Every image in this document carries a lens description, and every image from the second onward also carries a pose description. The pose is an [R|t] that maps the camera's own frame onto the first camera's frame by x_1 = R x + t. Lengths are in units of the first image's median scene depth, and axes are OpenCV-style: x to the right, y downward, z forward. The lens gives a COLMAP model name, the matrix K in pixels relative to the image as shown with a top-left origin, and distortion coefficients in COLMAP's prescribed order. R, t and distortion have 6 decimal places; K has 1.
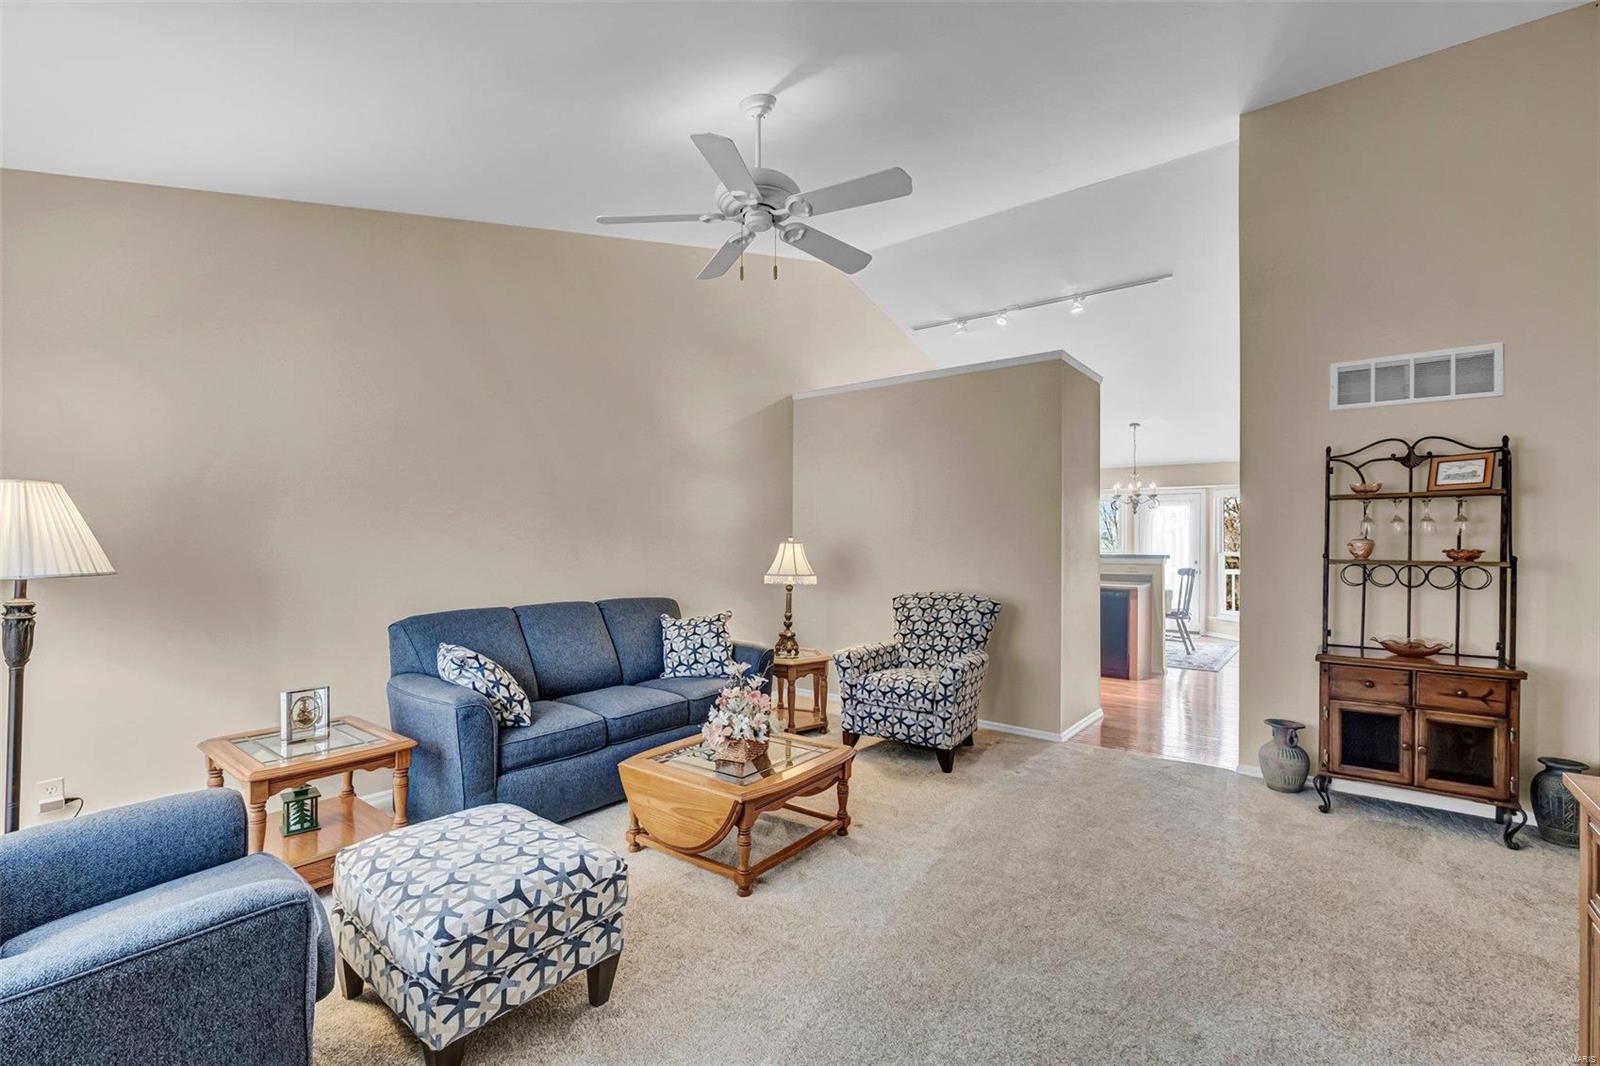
lens RADIAL K [[709.4, 0, 763.3], [0, 709.4, 533.7], [0, 0, 1]] dist [-0.002241, -0.001397]
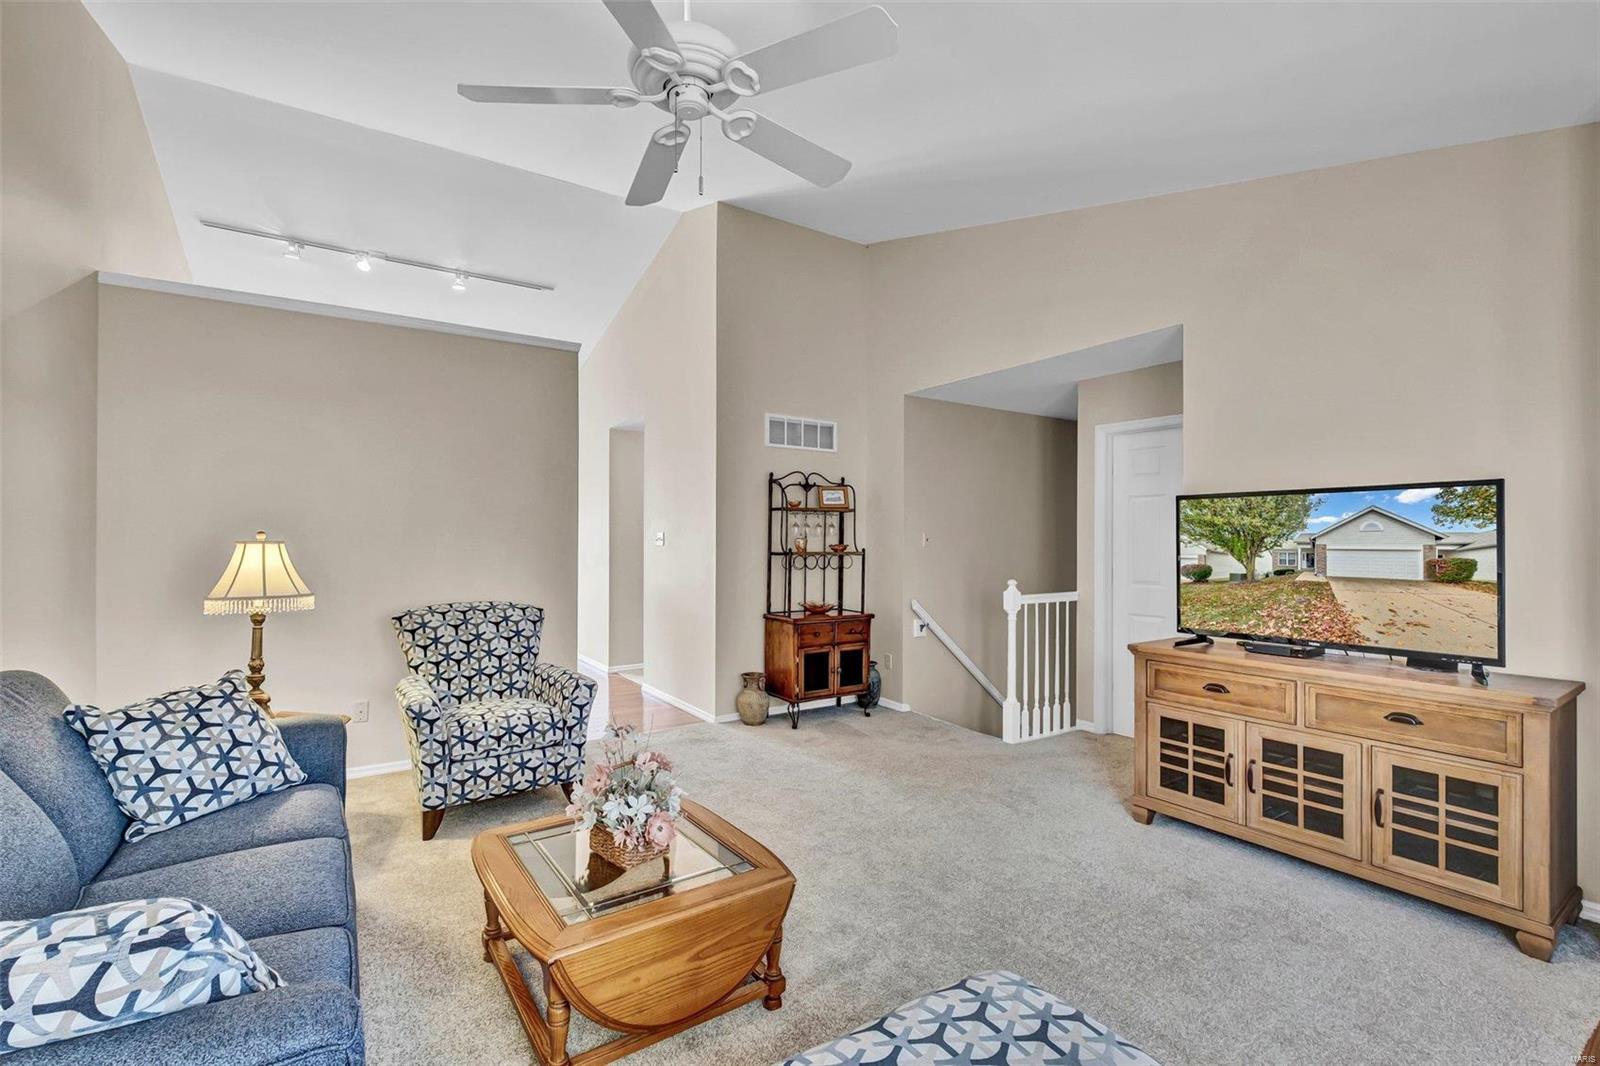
lens RADIAL K [[709.4, 0, 788.2], [0, 709.4, 535.9], [0, 0, 1]] dist [-0.002241, -0.001397]
pose [[0.296227, 0.002345, 0.955115, -0.489893], [-0.012596, 0.999920, 0.001451, 0.001263], [-0.955035, -0.012461, 0.296233, 0.497259]]
